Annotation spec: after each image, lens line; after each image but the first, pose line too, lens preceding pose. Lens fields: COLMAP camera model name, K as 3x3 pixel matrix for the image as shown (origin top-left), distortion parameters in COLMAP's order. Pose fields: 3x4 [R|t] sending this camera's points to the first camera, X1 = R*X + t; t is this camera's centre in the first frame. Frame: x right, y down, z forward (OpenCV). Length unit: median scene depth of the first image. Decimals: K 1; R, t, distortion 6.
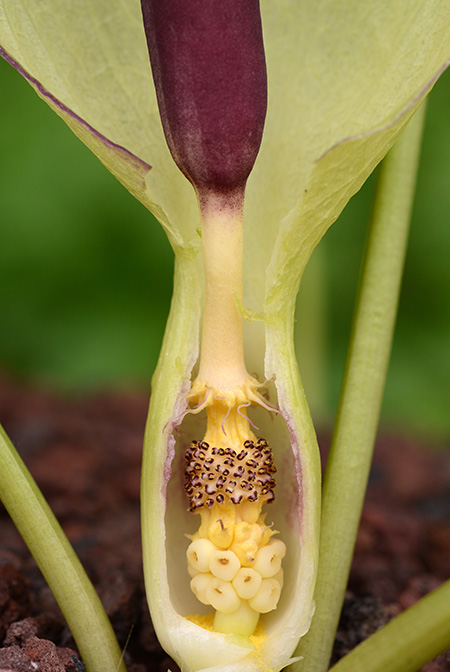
lens RADIAL K [[2373.4, 0, 222.3], [0, 2373.4, 334.0], [0, 0, 1]] dist [0.323873, 0.000000]
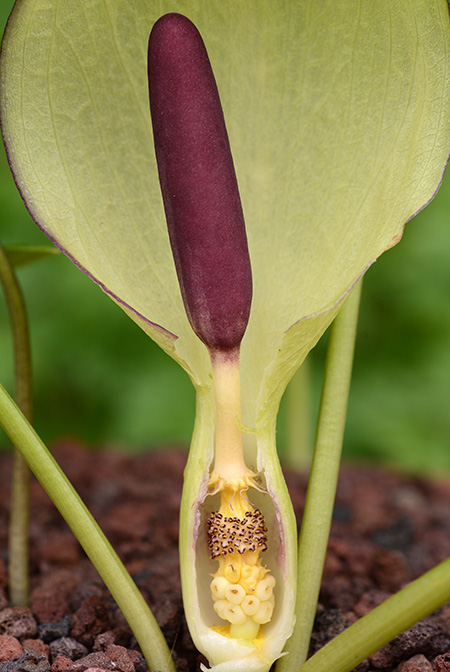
lens RADIAL K [[2373.4, 0, 225.3], [0, 2373.4, 338.8], [0, 0, 1]] dist [0.323873, 0.000000]
pose [[0.999038, -0.032858, -0.029041, 0.043855], [0.034255, 0.998211, 0.049010, -0.139858], [0.027379, -0.049958, 0.998376, -0.510921]]
